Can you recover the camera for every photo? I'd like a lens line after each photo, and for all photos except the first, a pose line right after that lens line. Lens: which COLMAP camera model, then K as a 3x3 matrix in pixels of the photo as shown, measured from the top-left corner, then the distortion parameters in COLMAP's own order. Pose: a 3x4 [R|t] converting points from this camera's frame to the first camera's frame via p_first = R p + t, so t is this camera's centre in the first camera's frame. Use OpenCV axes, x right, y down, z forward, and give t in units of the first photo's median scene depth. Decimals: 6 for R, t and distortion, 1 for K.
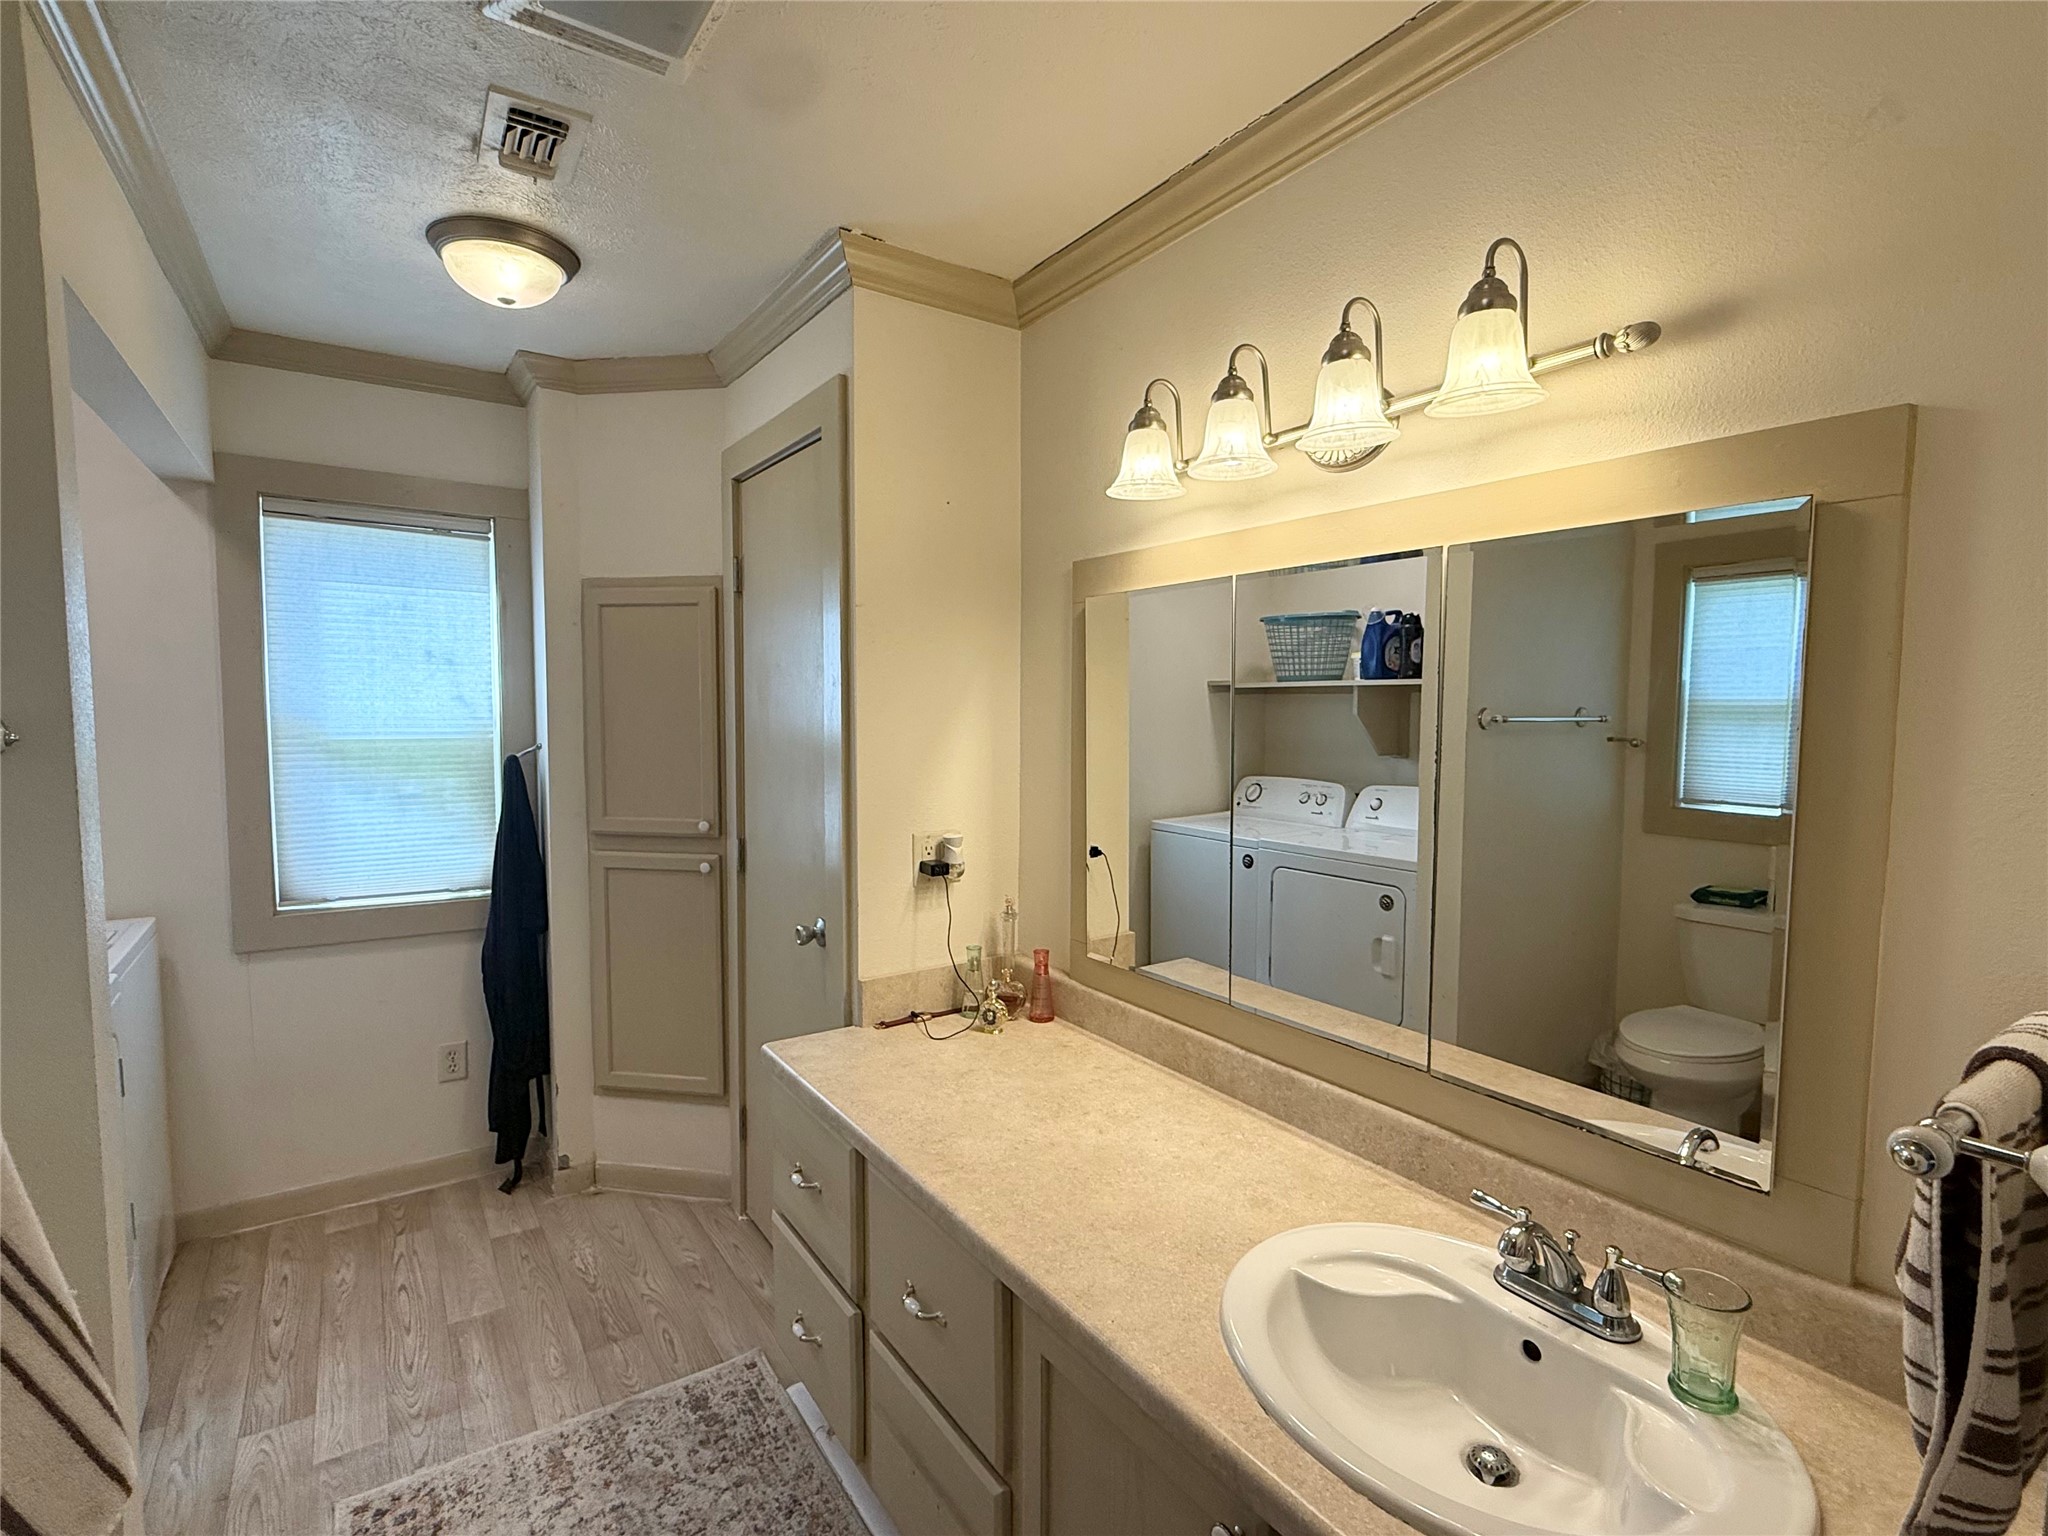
lens RADIAL K [[991.5, 0, 1036.7], [0, 991.5, 767.5], [0, 0, 1]] dist [0.001052, -0.001674]
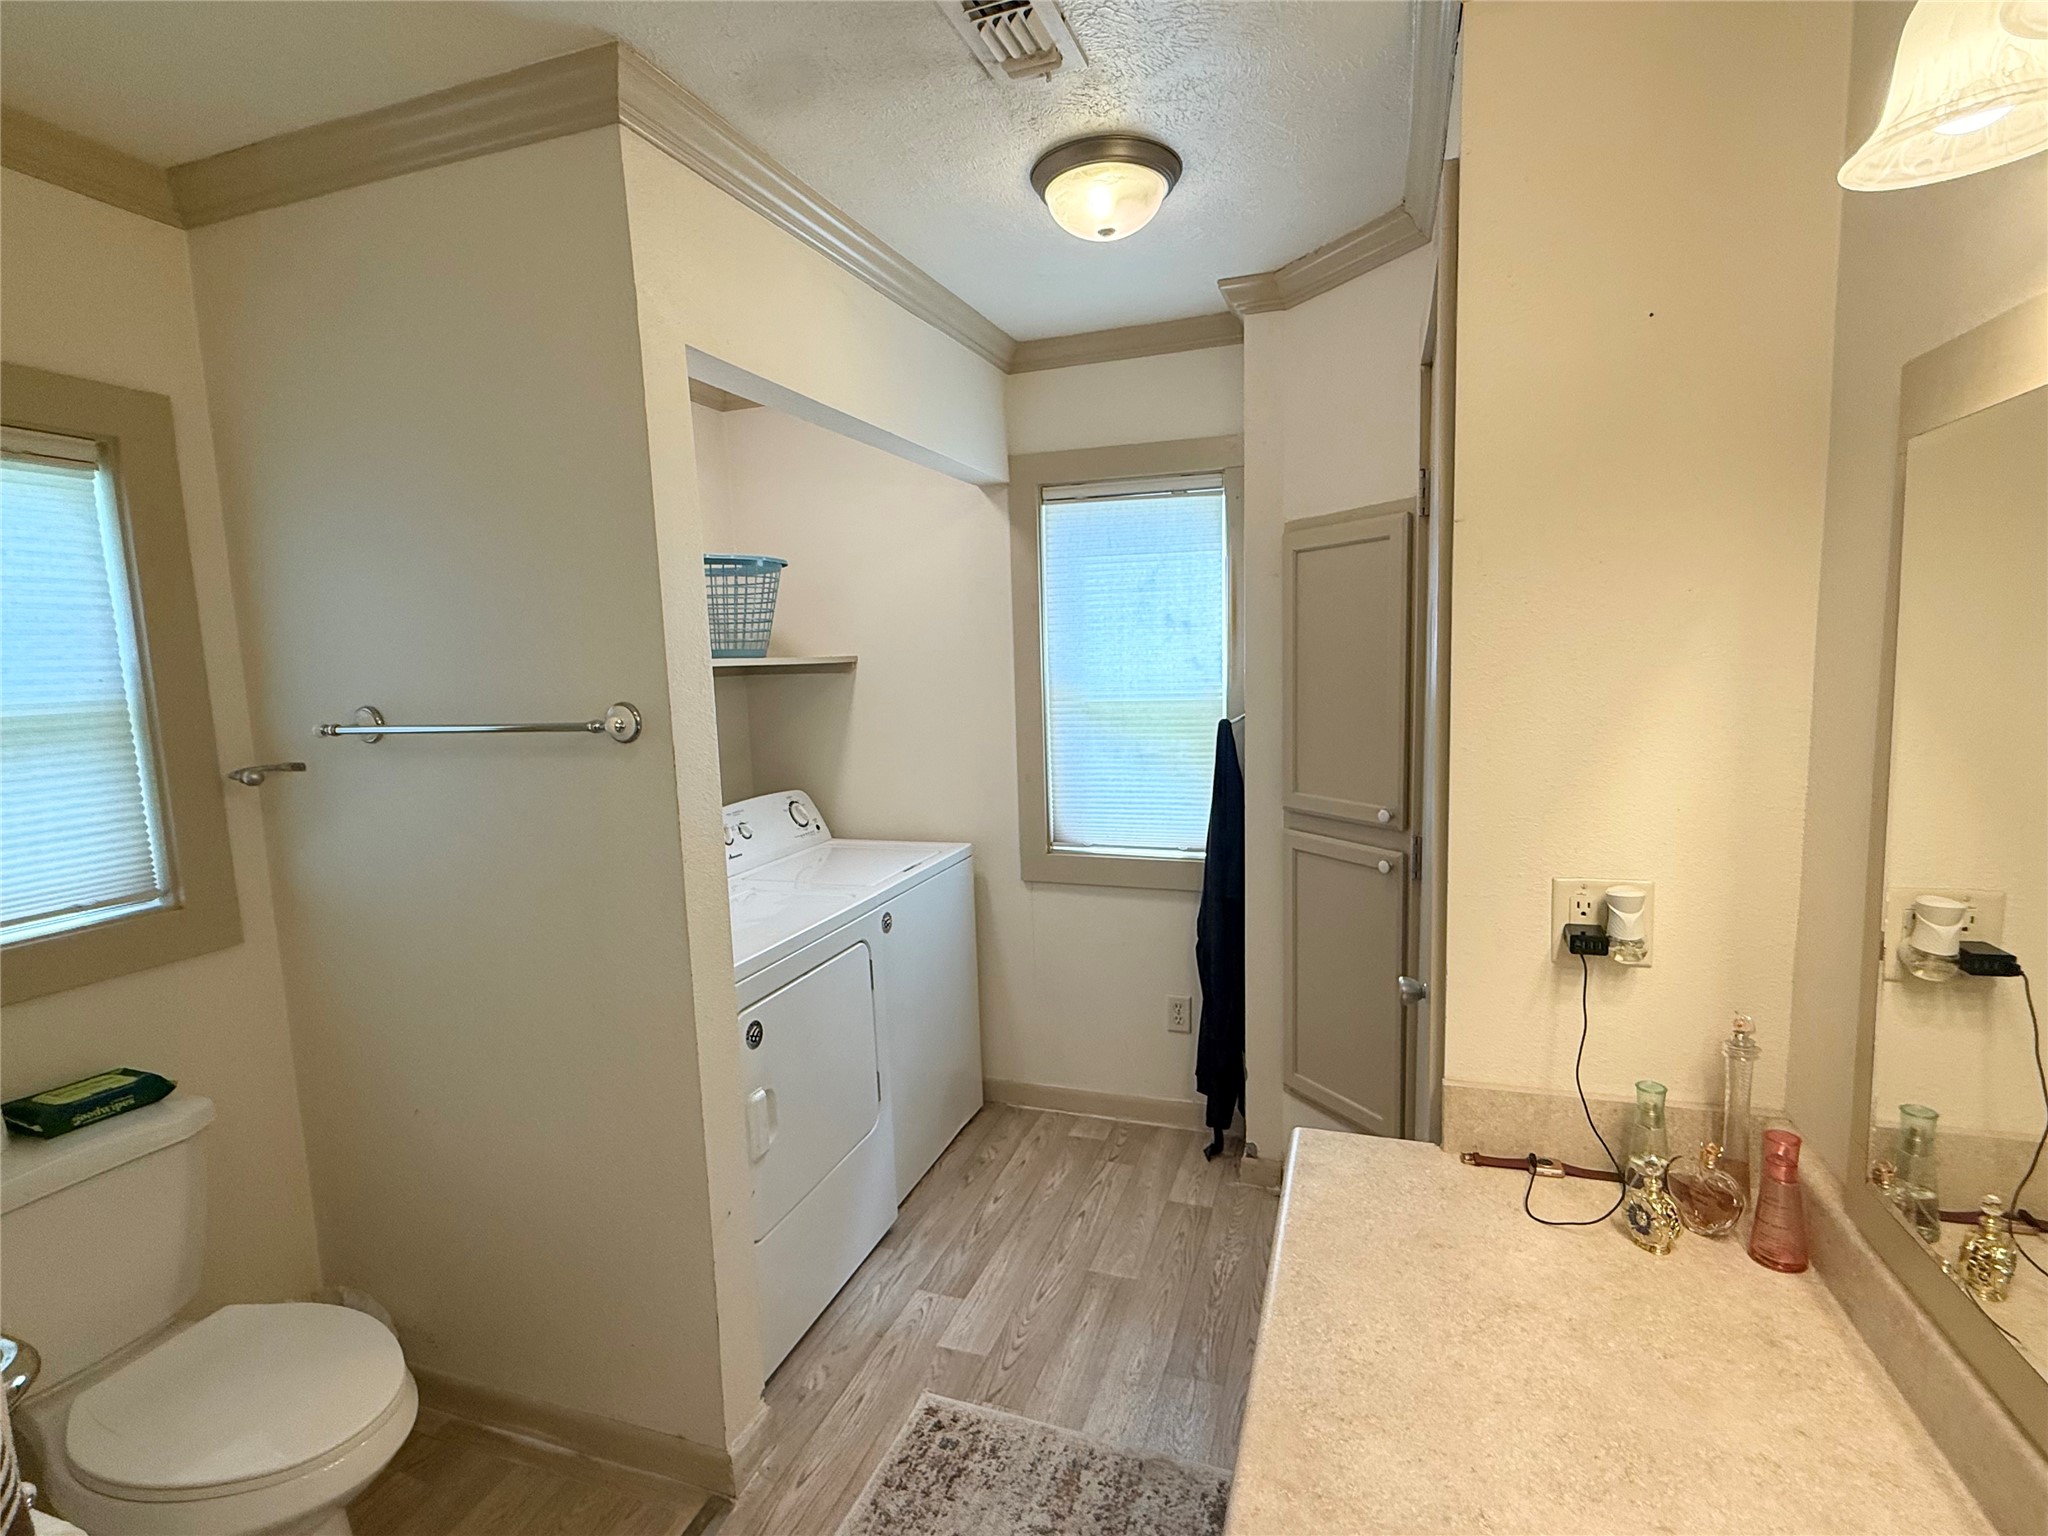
lens RADIAL K [[991.5, 0, 1019.0], [0, 991.5, 772.8], [0, 0, 1]] dist [0.001052, -0.001674]
pose [[0.582619, 0.071655, -0.809580, 0.157147], [-0.016098, 0.996928, 0.076652, -0.036032], [0.812586, -0.031627, 0.581983, 0.321033]]
